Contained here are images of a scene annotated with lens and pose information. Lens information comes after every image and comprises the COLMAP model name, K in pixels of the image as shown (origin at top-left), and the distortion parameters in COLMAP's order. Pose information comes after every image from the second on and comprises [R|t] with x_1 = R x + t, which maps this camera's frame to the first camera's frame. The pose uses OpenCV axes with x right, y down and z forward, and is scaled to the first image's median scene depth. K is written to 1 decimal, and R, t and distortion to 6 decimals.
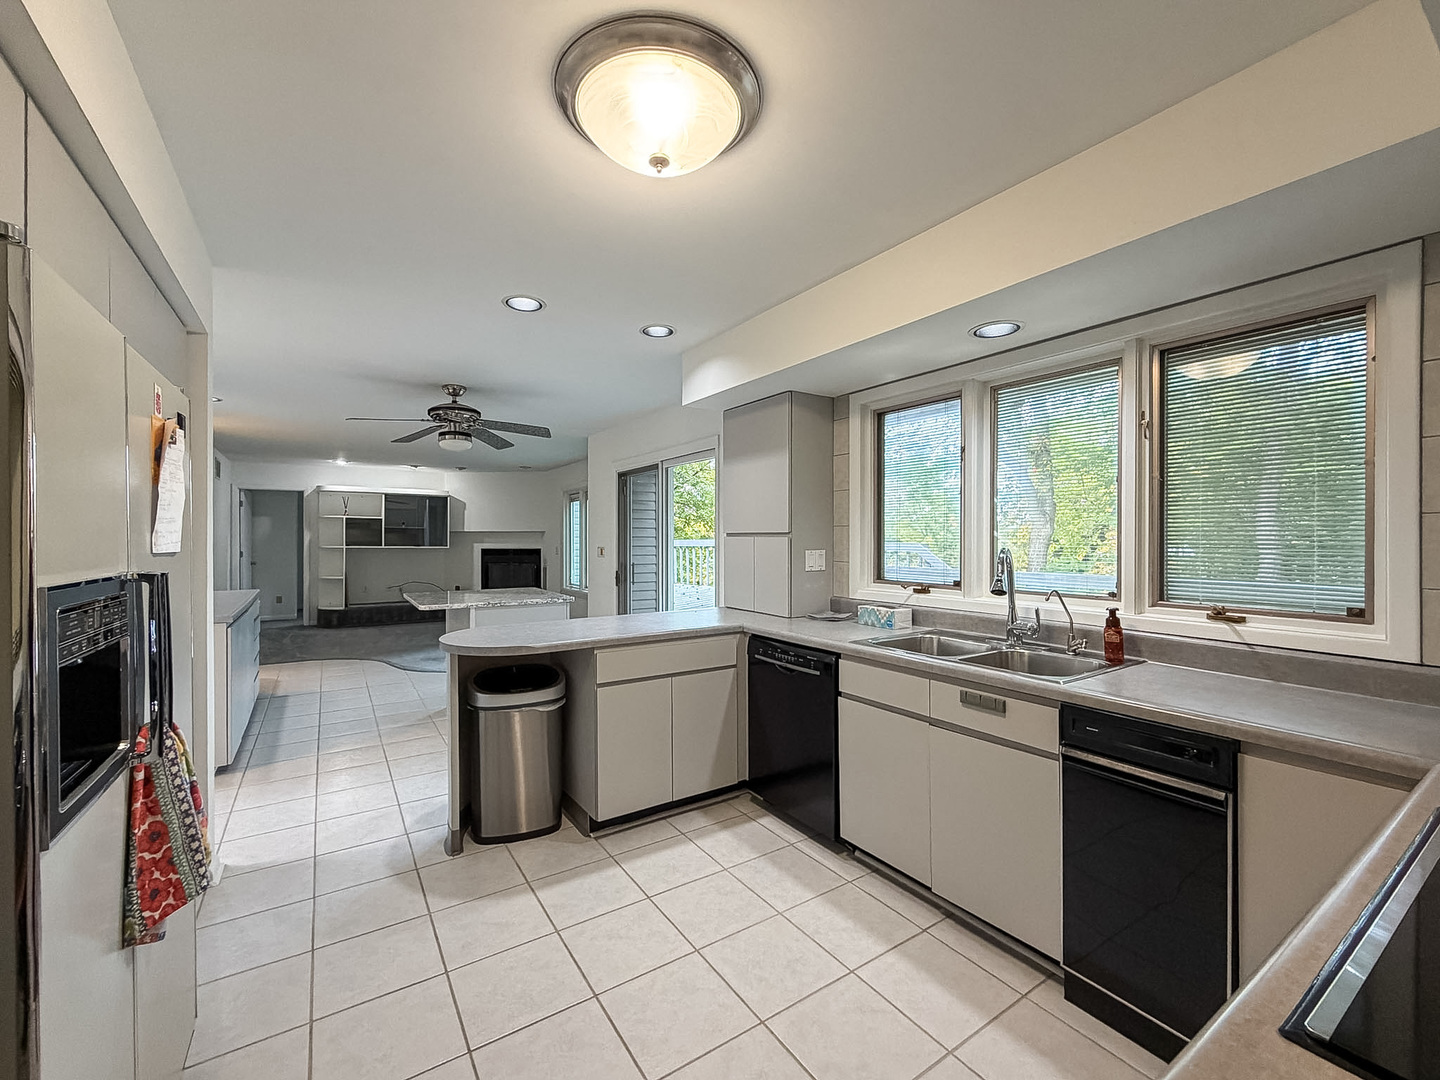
lens RADIAL K [[613.0, 0, 742.7], [0, 613.0, 538.8], [0, 0, 1]] dist [0.001157, 0.000144]
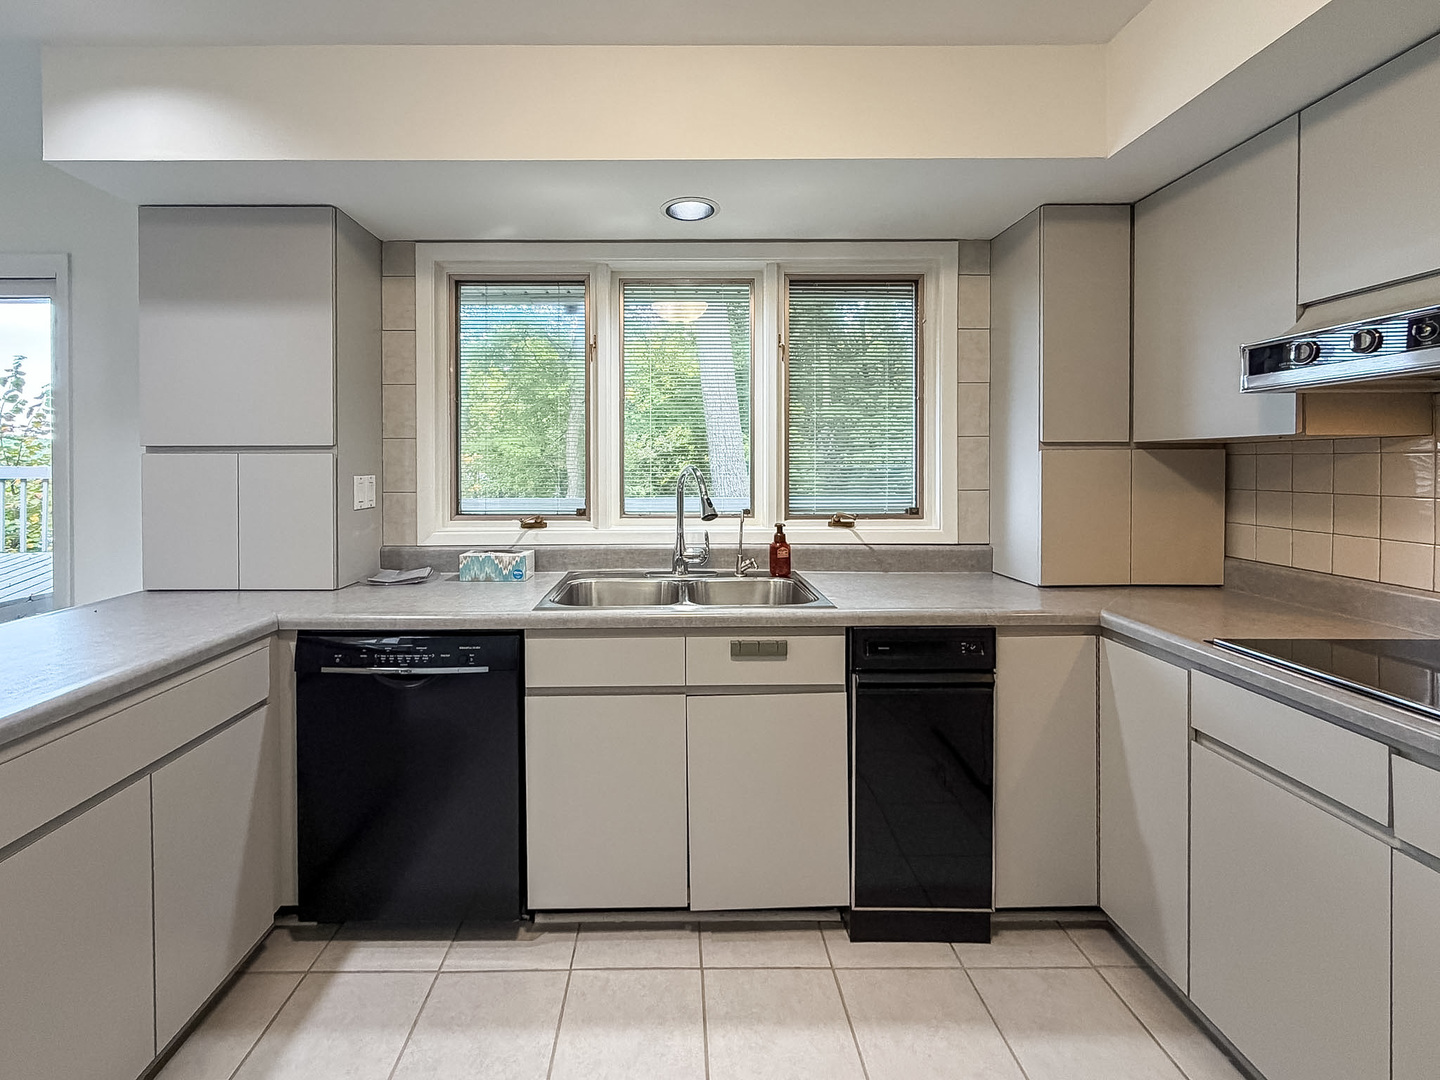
lens RADIAL K [[613.0, 0, 650.4], [0, 613.0, 471.2], [0, 0, 1]] dist [0.001157, 0.000144]
pose [[0.567147, -0.011539, 0.823536, -0.299306], [0.006740, 0.999933, 0.009369, 0.013301], [-0.823589, 0.000237, 0.567187, 0.520275]]
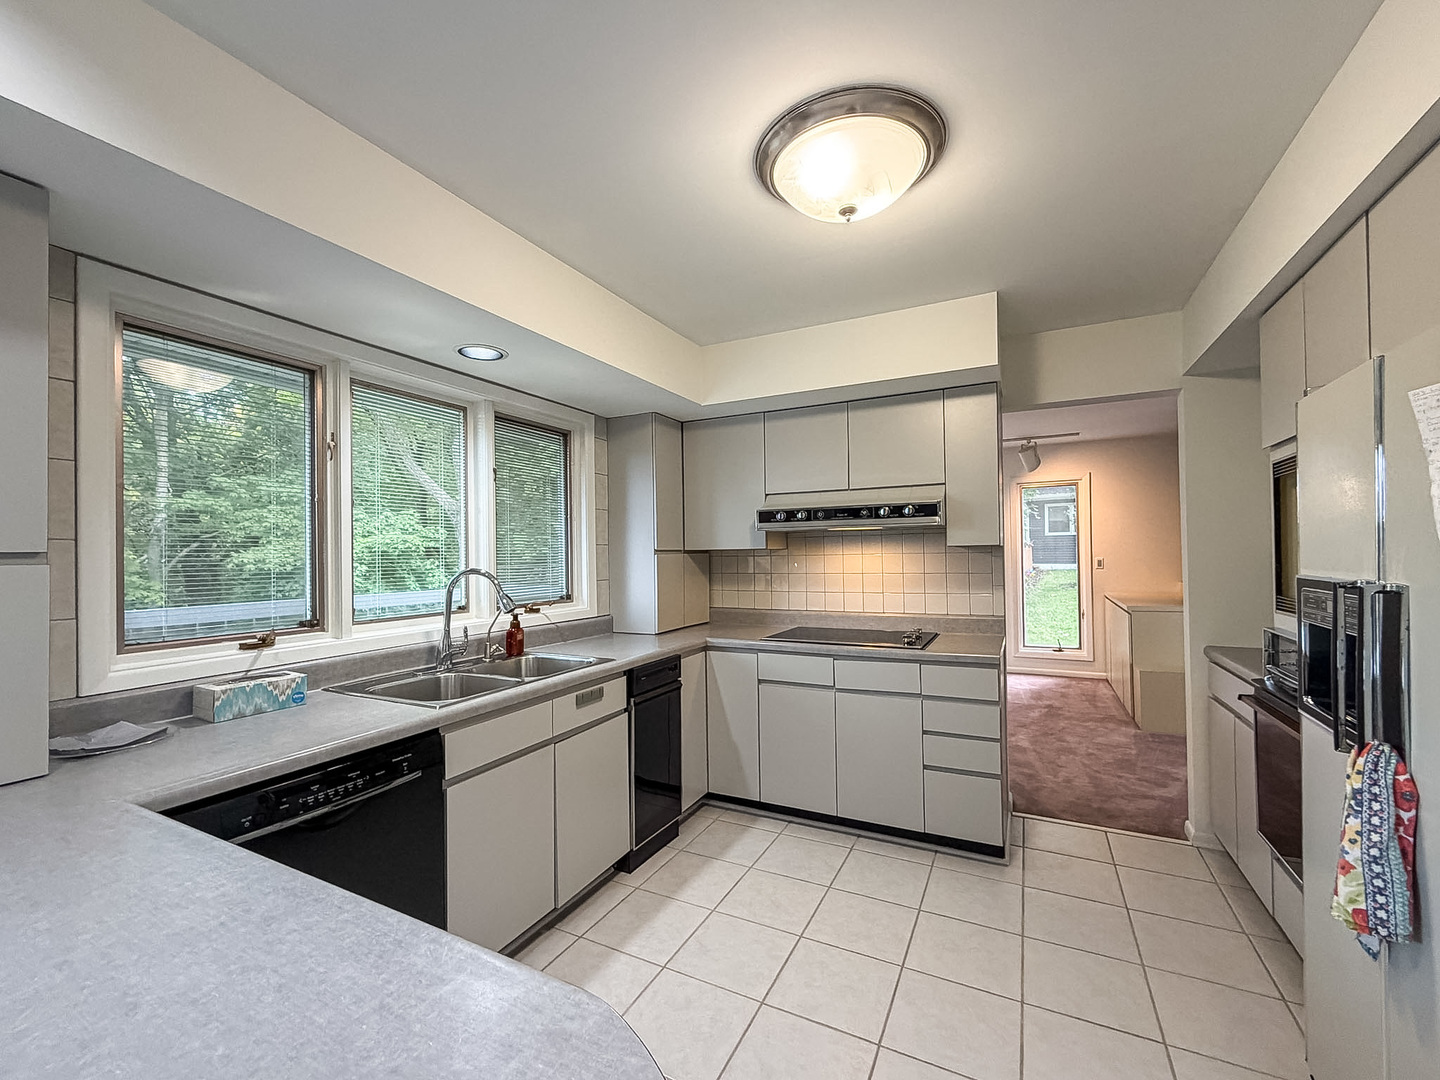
lens RADIAL K [[613.0, 0, 691.9], [0, 613.0, 549.7], [0, 0, 1]] dist [0.001157, 0.000144]
pose [[-0.452674, 0.012620, 0.891587, -0.597091], [0.019782, 0.999796, -0.004108, -0.005039], [-0.891457, 0.015778, -0.452831, 1.075023]]
